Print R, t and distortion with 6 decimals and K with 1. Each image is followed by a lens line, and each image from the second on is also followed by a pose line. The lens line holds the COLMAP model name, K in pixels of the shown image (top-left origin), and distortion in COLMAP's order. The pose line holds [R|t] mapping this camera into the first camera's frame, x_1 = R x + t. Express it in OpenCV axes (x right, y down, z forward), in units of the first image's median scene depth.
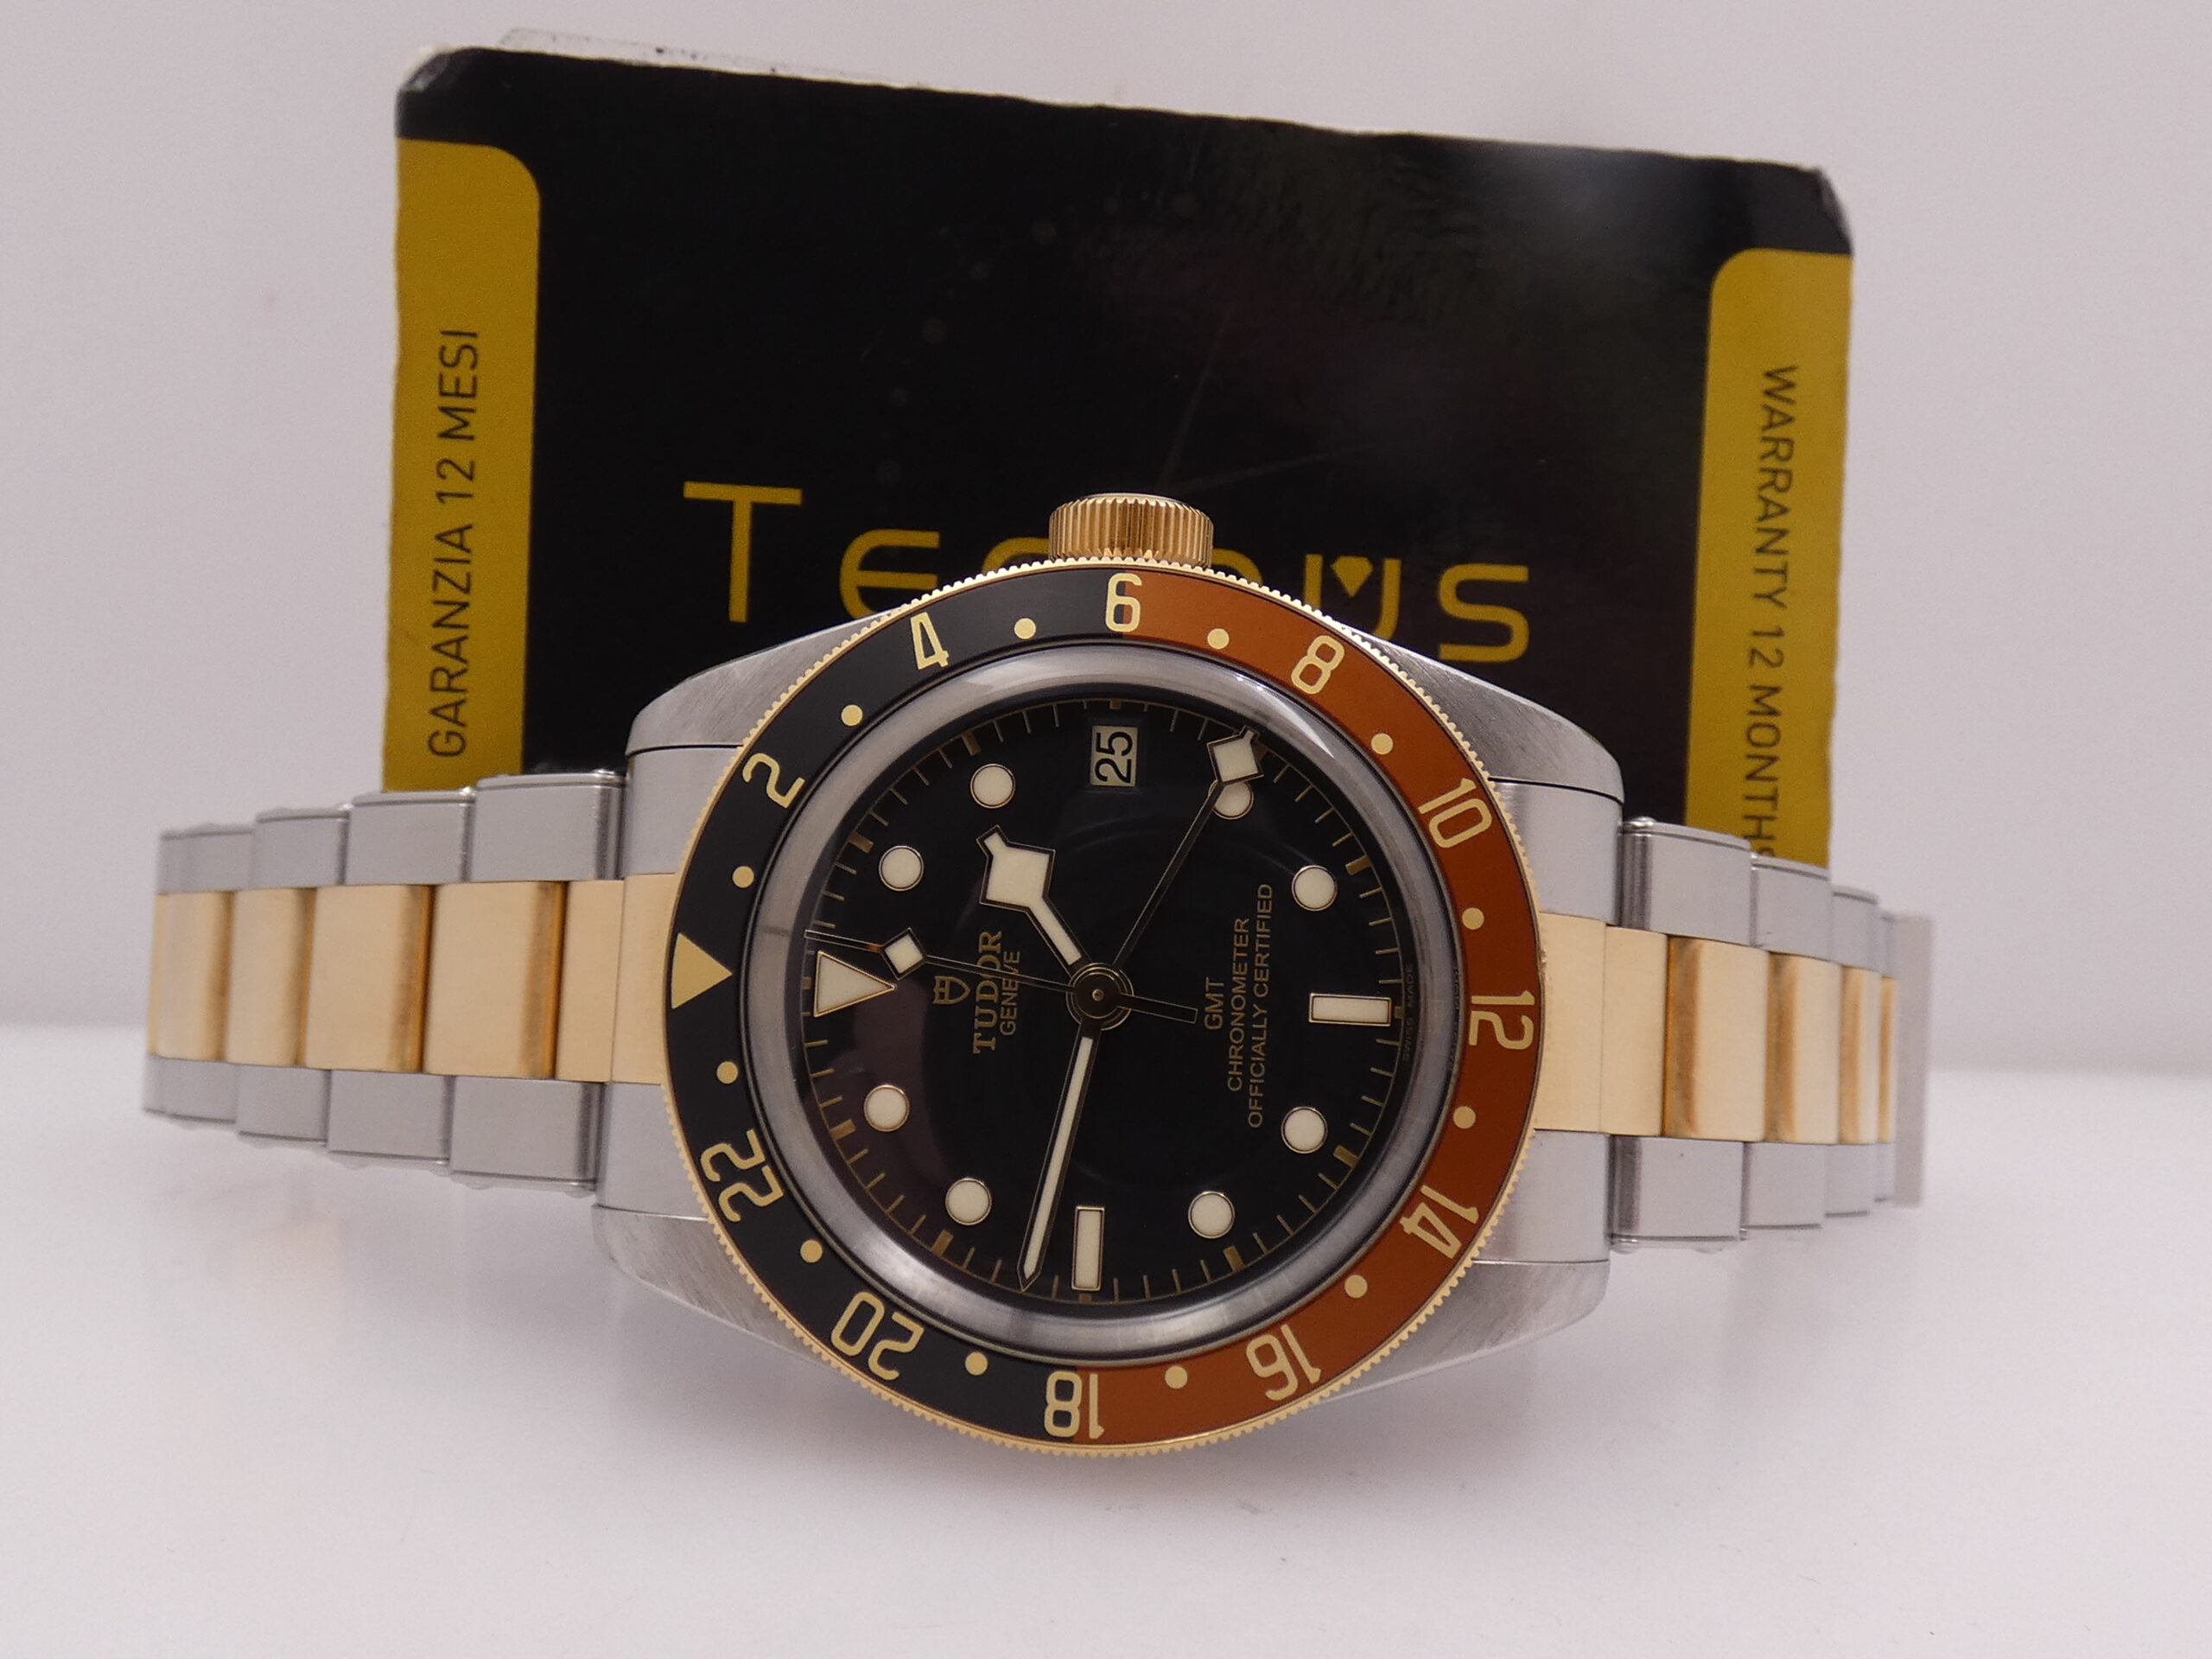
lens RADIAL K [[2319.6, 0, 1106.0], [0, 2319.6, 829.5], [0, 0, 1]] dist [0.013563, 0.019532]
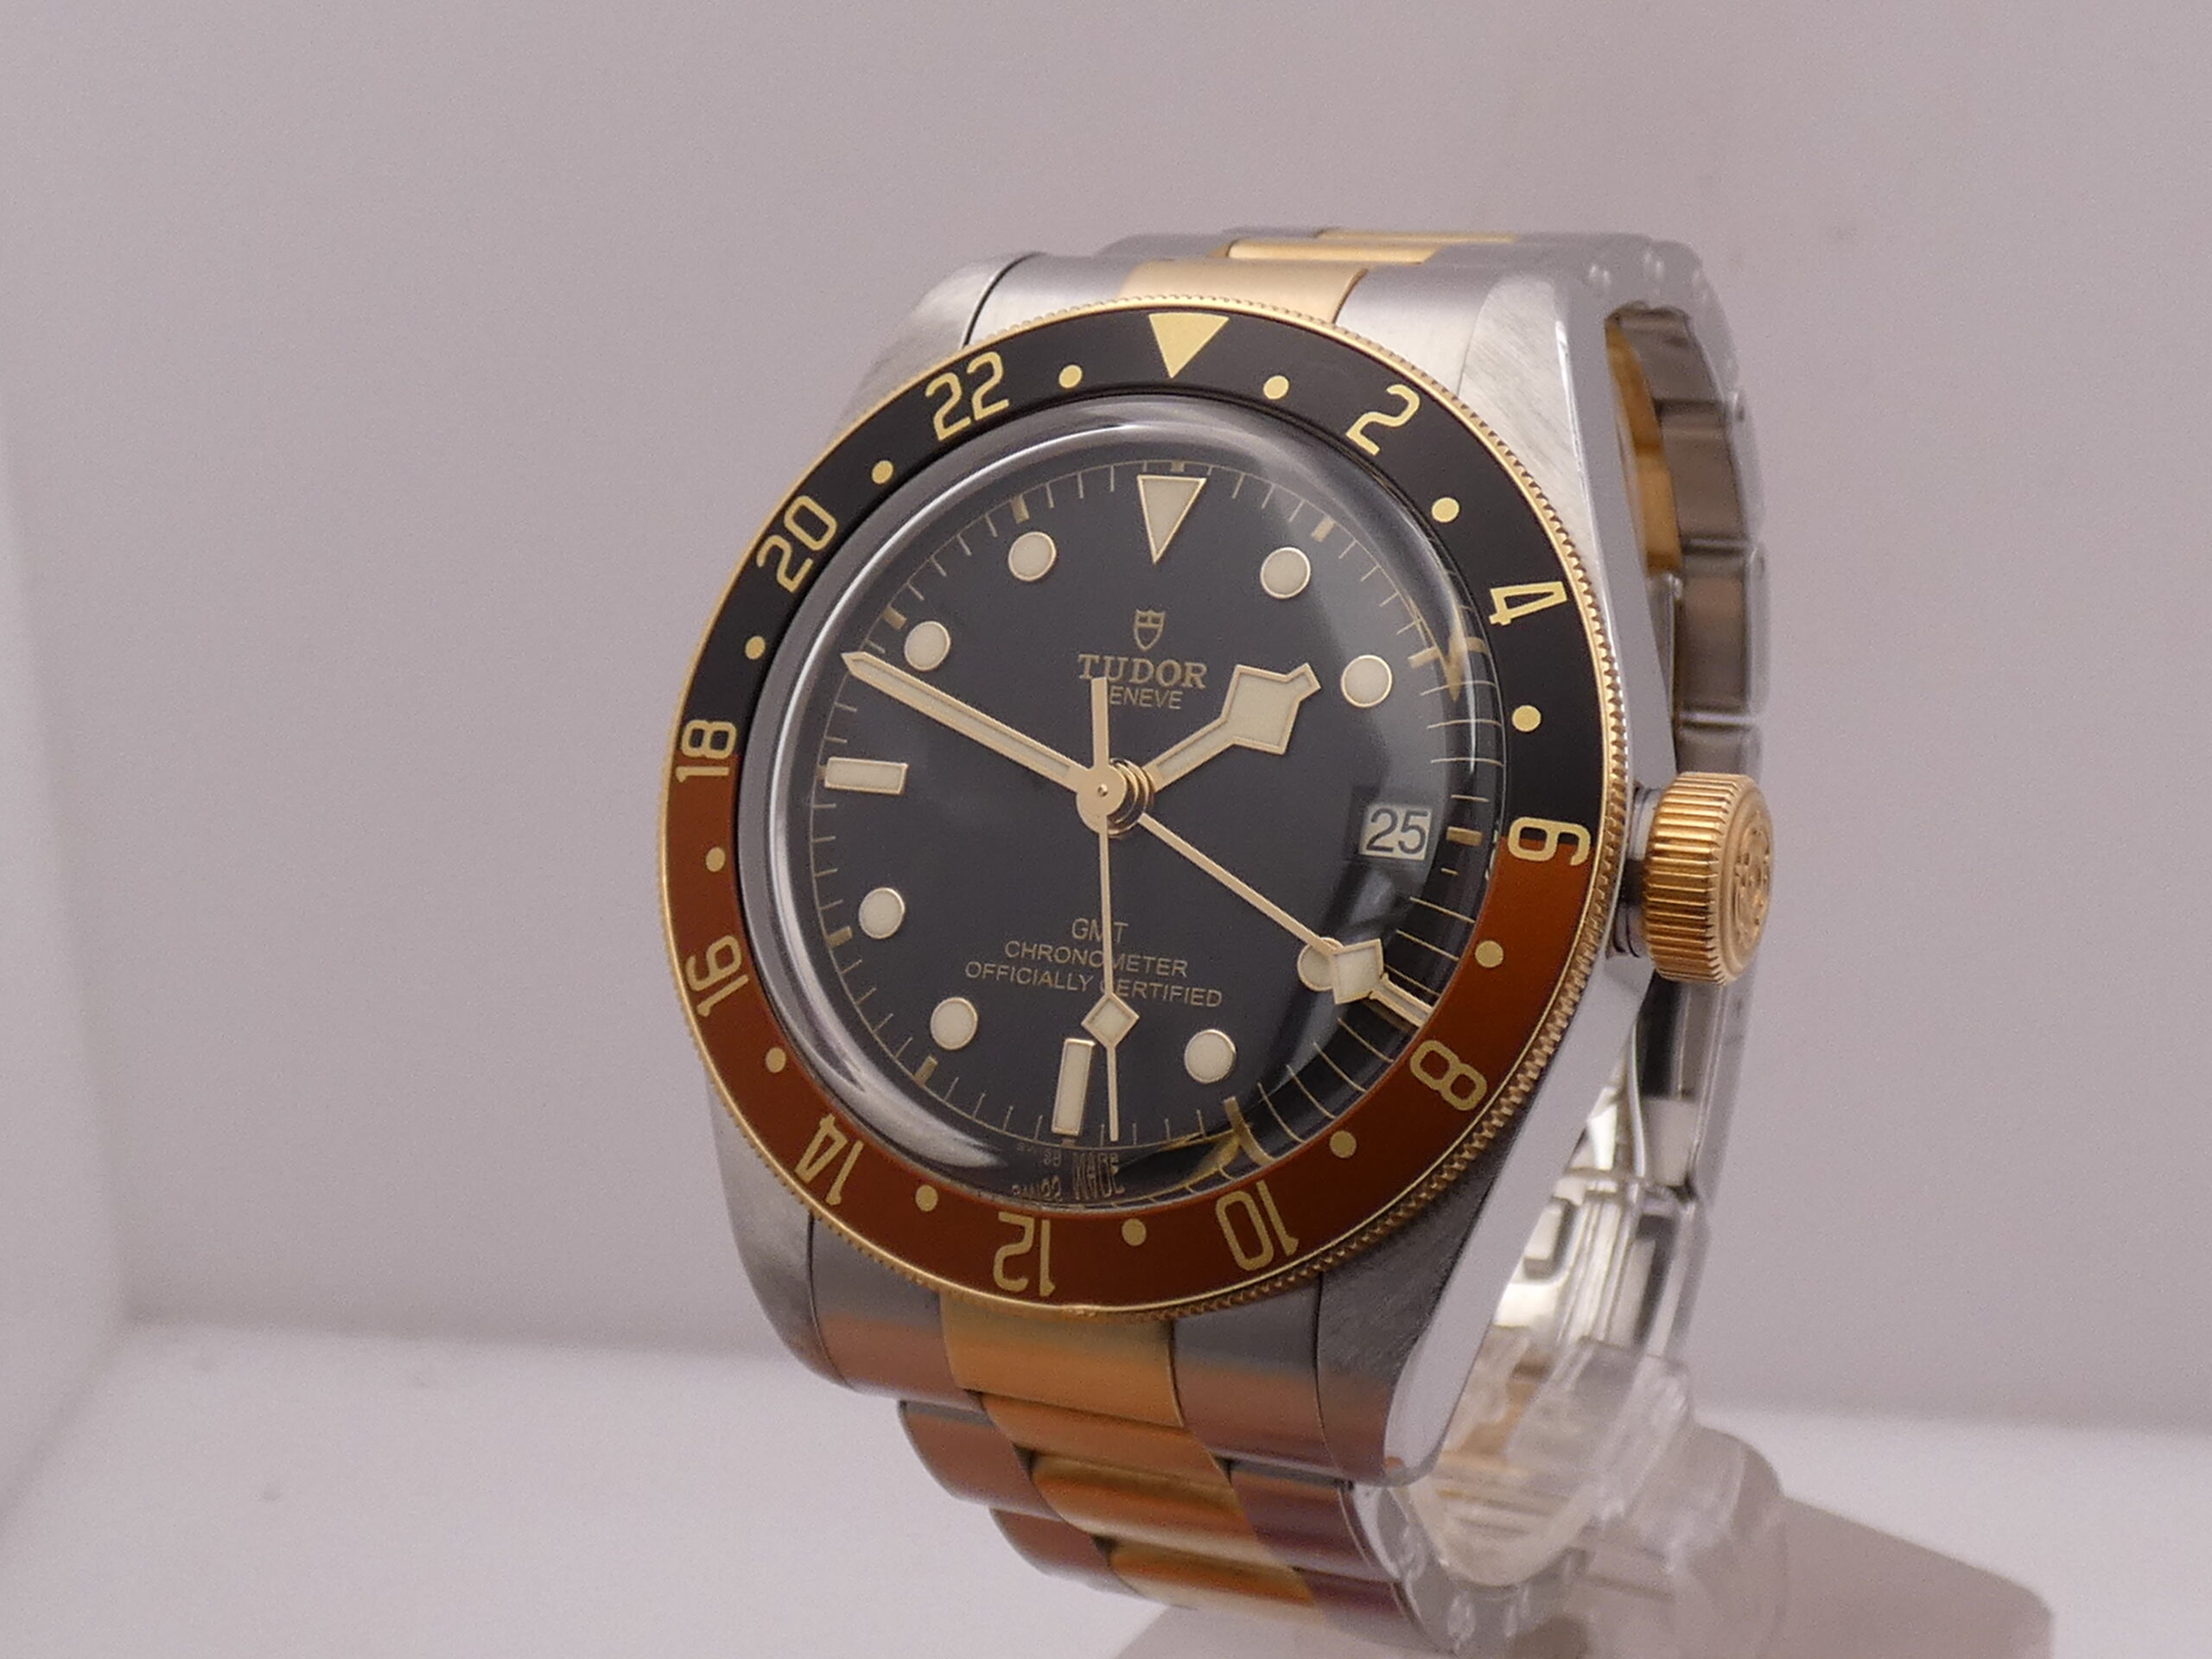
lens RADIAL K [[3513.7, 0, 1106.0], [0, 3513.7, 829.5], [0, 0, 1]] dist [-0.100998, -0.025634]
pose [[-0.093047, 0.989762, -0.108232, 0.150014], [-0.856323, -0.024090, 0.515879, -0.595819], [0.507990, 0.140682, 0.849797, -0.104238]]
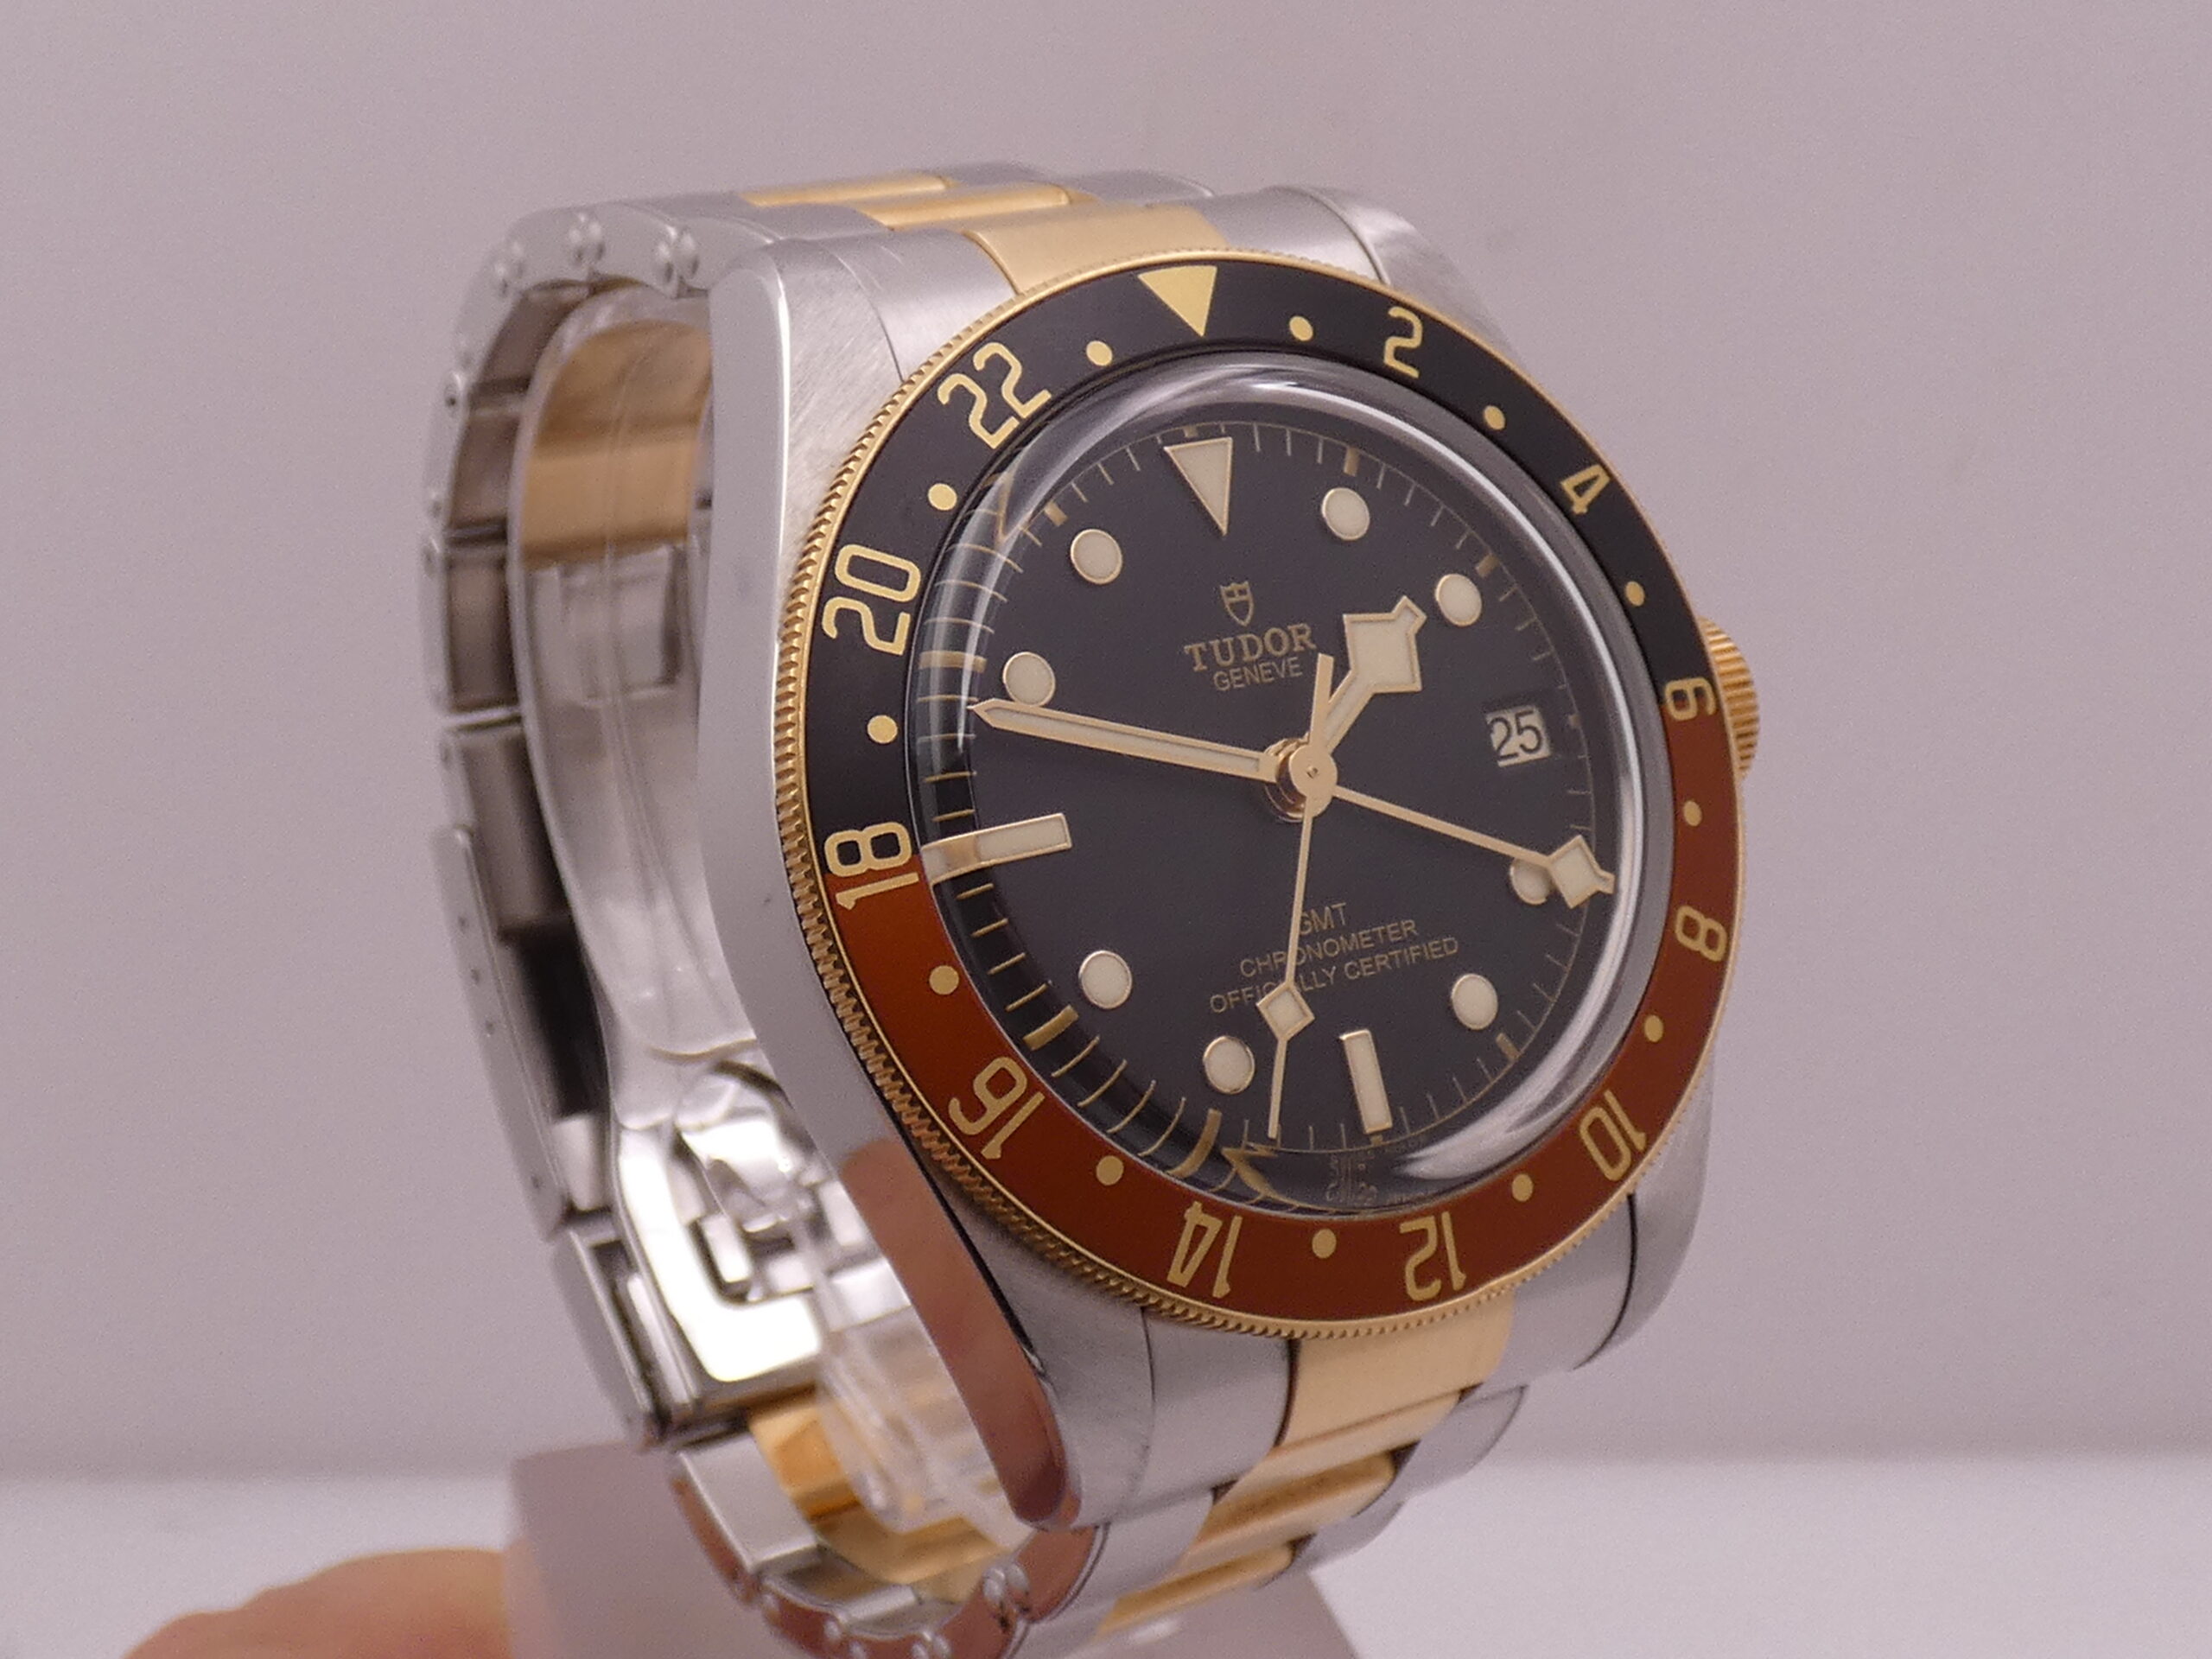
lens RADIAL K [[3513.7, 0, 1106.0], [0, 3513.7, 829.5], [0, 0, 1]] dist [-0.100998, -0.025634]
pose [[0.271728, 0.962352, -0.006584, 0.004346], [-0.888394, 0.248203, -0.386201, 0.607317], [-0.370027, 0.110791, 0.922391, -0.102422]]
